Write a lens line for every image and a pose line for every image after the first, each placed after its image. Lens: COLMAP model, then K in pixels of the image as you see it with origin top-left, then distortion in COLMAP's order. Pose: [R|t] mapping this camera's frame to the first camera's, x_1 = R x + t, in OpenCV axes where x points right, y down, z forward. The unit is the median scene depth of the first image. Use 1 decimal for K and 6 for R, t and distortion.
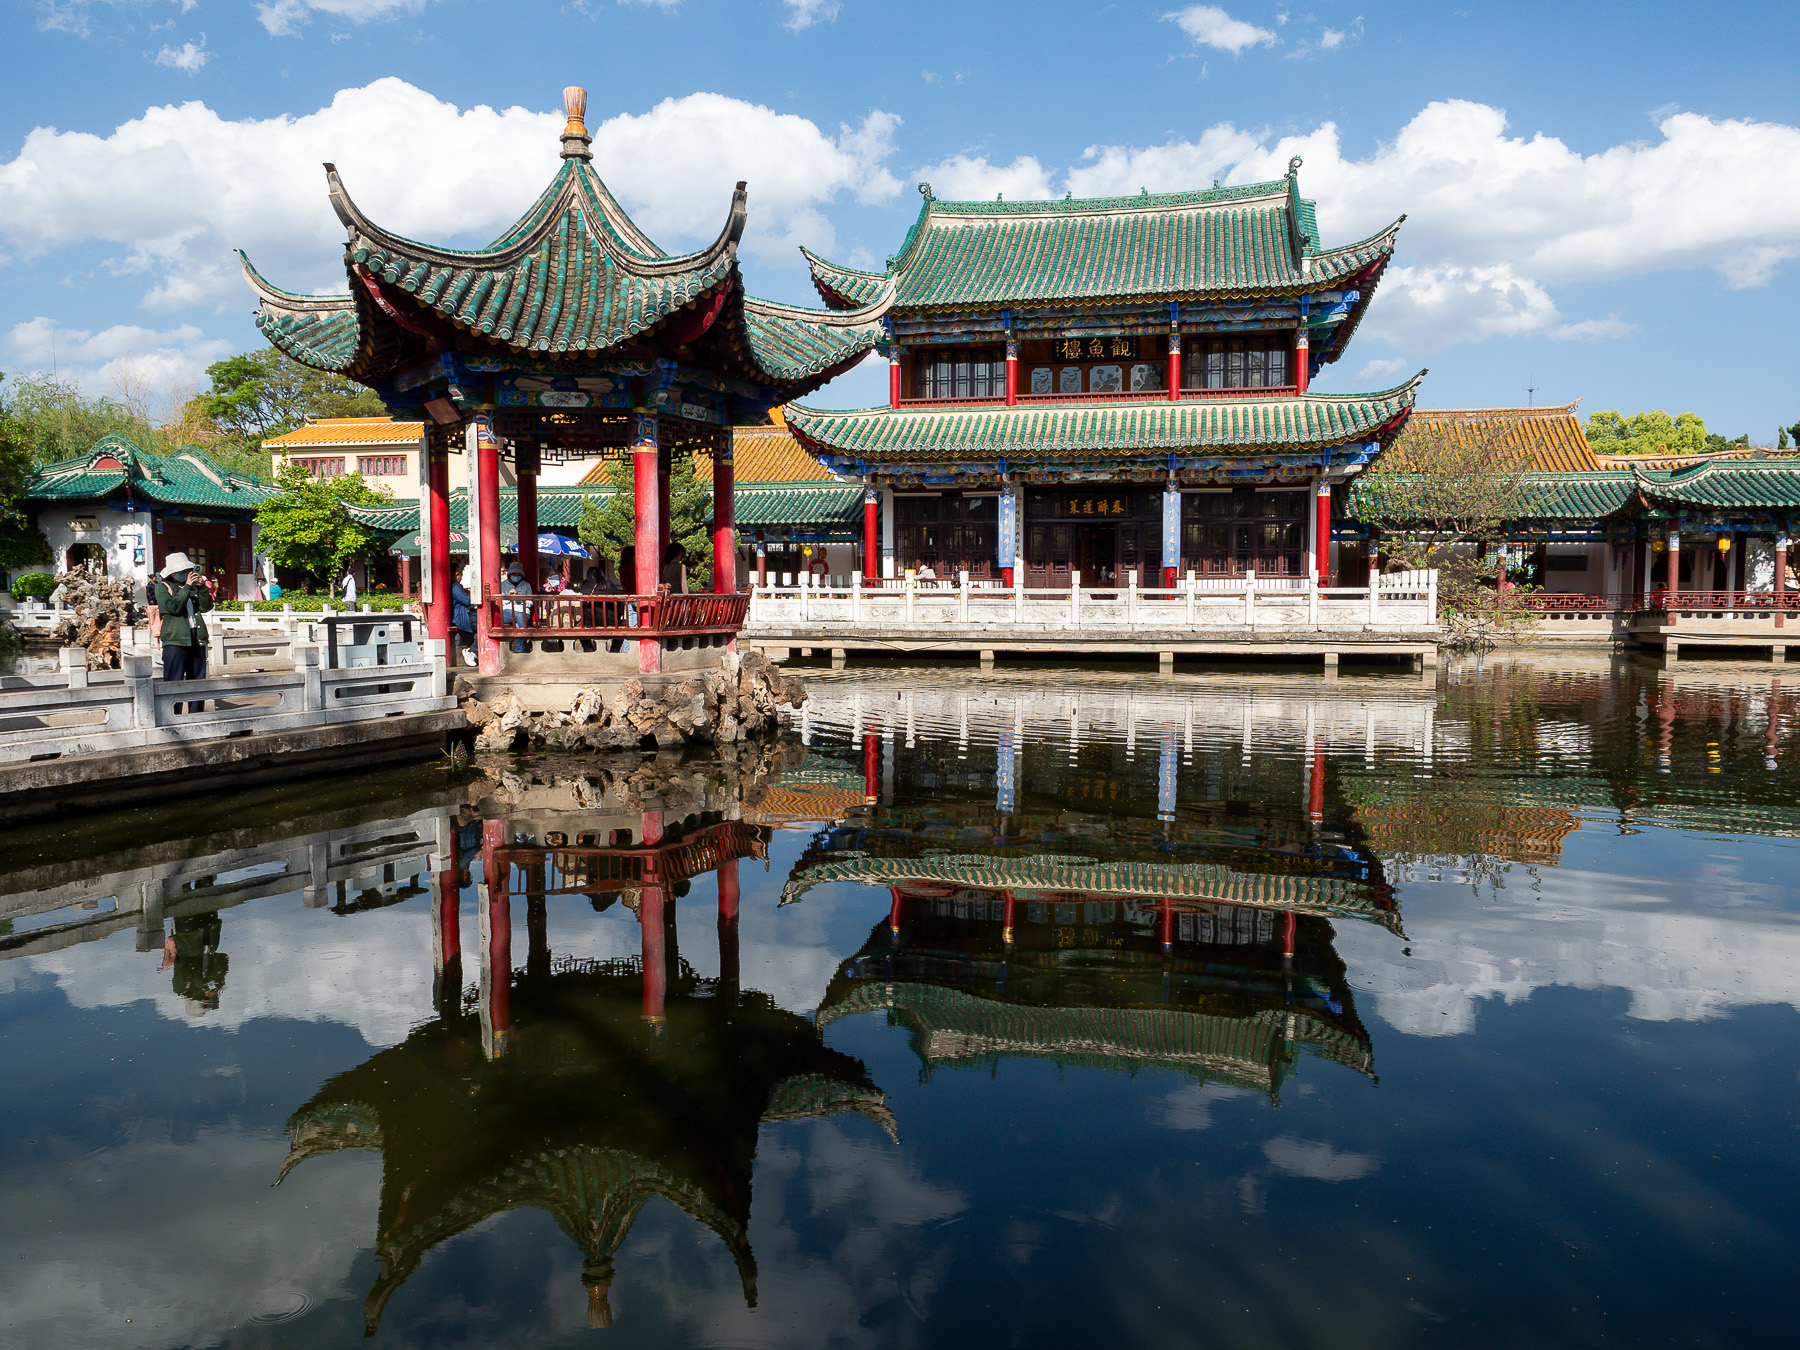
lens RADIAL K [[1264.0, 0, 894.6], [0, 1264.0, 694.2], [0, 0, 1]] dist [-0.008366, -0.000998]
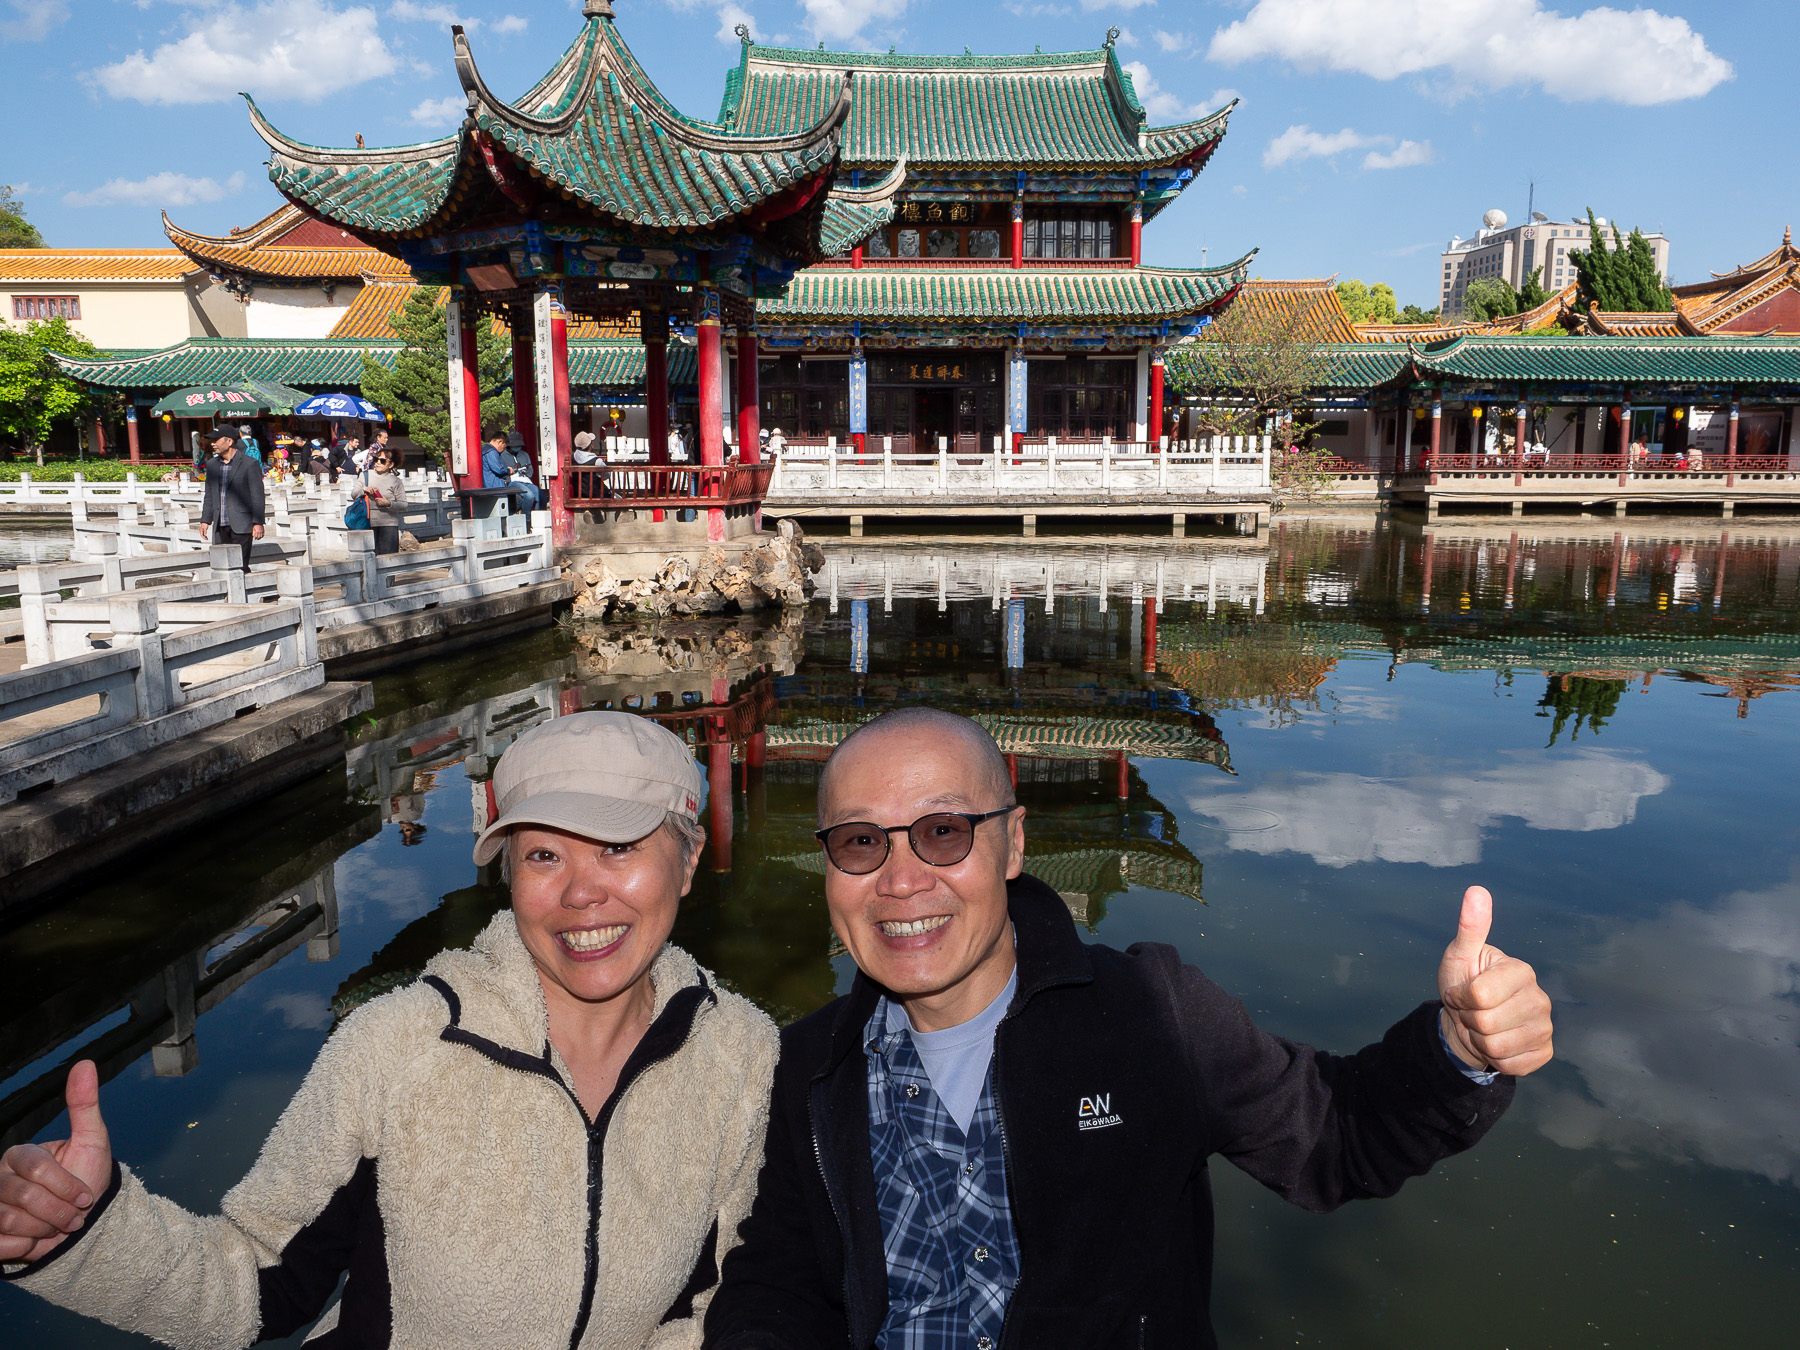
lens RADIAL K [[1329.2, 0, 900.0], [0, 1329.2, 675.0], [0, 0, 1]] dist [0.000579, -0.001174]
pose [[0.969632, -0.042790, 0.240798, -0.148150], [0.022345, 0.995957, 0.087003, 0.000605], [-0.243547, -0.078980, 0.966668, -0.049363]]
